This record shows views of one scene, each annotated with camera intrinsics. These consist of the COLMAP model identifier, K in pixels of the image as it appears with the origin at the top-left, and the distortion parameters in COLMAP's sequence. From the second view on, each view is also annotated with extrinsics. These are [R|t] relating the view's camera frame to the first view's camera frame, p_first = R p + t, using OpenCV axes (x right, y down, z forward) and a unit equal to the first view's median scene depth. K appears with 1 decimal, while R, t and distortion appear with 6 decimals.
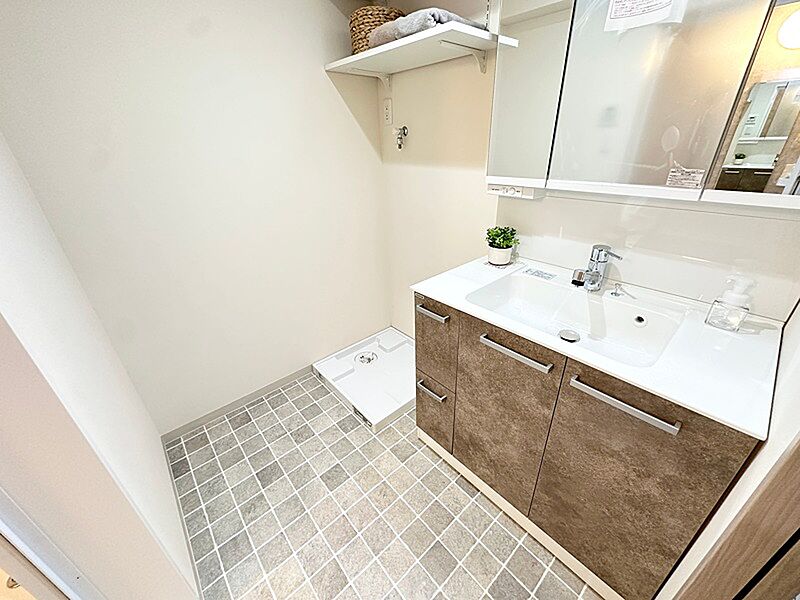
lens RADIAL K [[319.3, 0, 399.1], [0, 319.3, 299.0], [0, 0, 1]] dist [-0.002236, -0.000090]
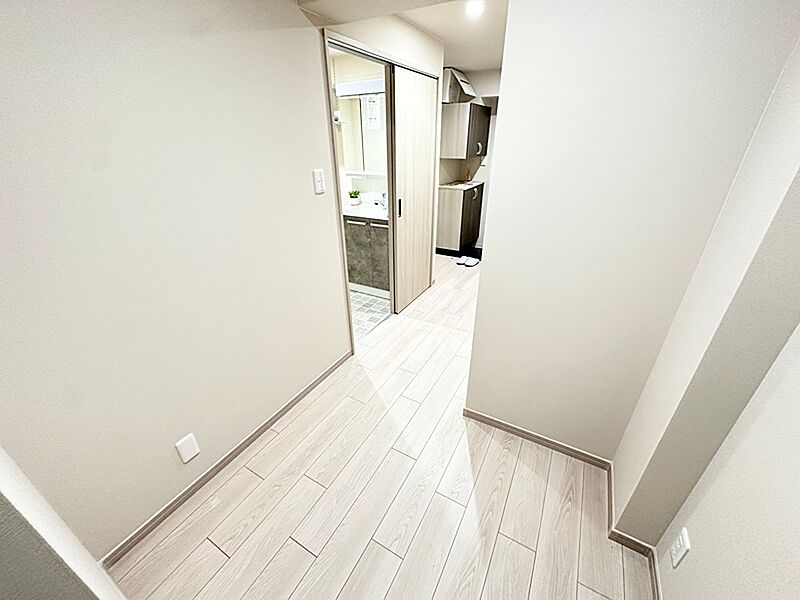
lens RADIAL K [[319.3, 0, 399.1], [0, 319.3, 299.0], [0, 0, 1]] dist [-0.002236, -0.000090]
pose [[0.944166, -0.122986, 0.305656, -0.278467], [0.125731, 0.992006, 0.010772, 0.804486], [-0.304537, 0.028260, 0.952081, -1.872648]]
